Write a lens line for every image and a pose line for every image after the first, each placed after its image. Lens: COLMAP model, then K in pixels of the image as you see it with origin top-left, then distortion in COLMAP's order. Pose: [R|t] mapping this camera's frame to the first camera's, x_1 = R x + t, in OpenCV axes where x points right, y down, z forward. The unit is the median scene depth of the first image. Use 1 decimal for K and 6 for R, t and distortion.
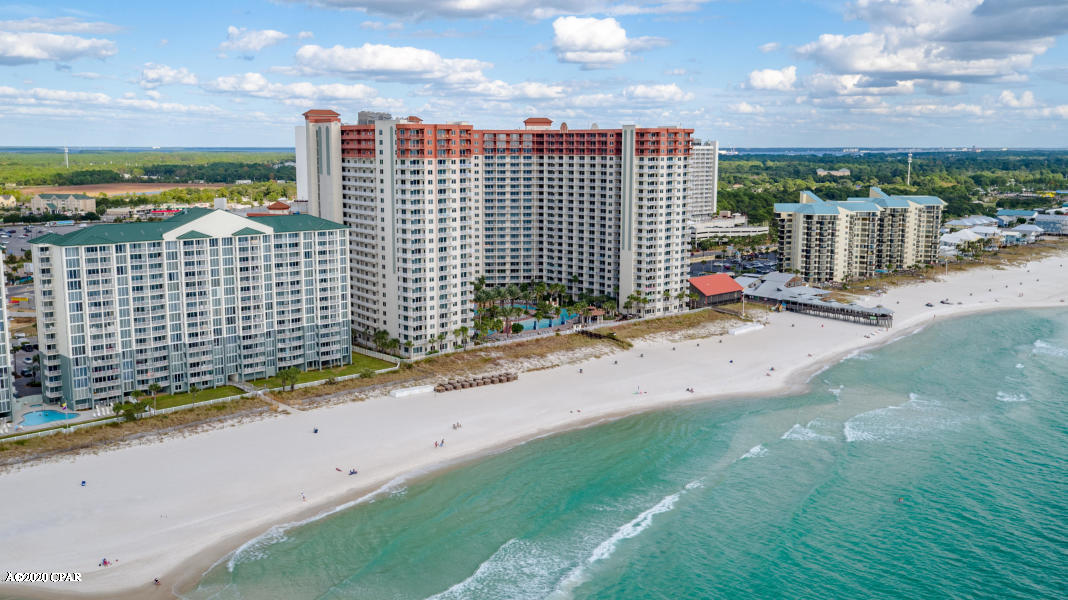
lens RADIAL K [[954.7, 0, 534.0], [0, 954.7, 300.0], [0, 0, 1]] dist [0.059994, 0.000752]
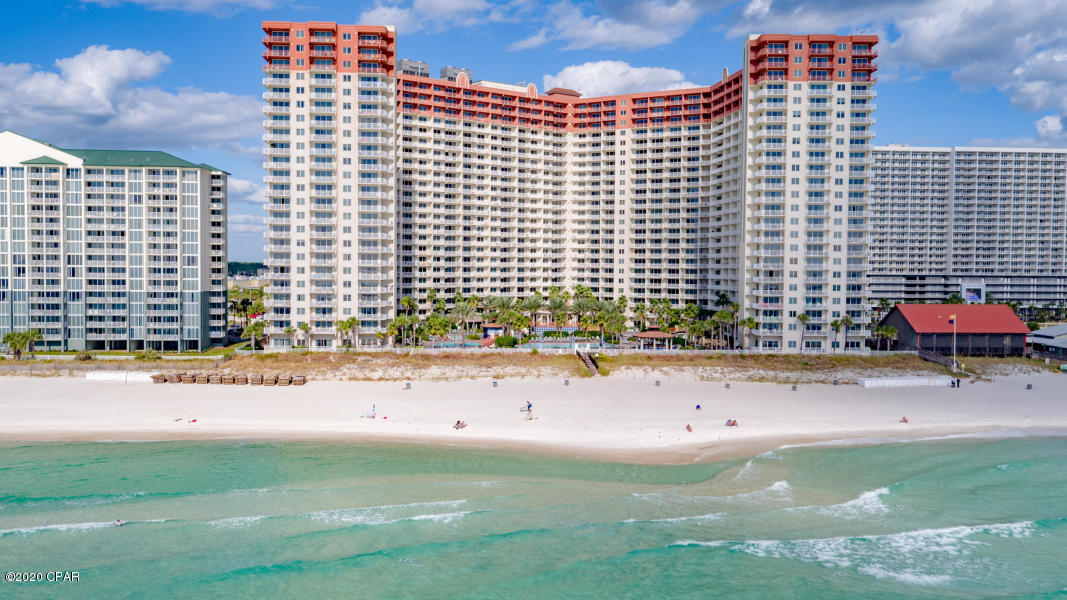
lens RADIAL K [[953.8, 0, 533.5], [0, 953.8, 300.0], [0, 0, 1]] dist [0.059994, 0.000752]
pose [[0.792306, 0.029778, -0.609397, 0.372415], [-0.099855, 0.991669, -0.081369, 0.048716], [0.601897, 0.125321, 0.788679, 0.450638]]
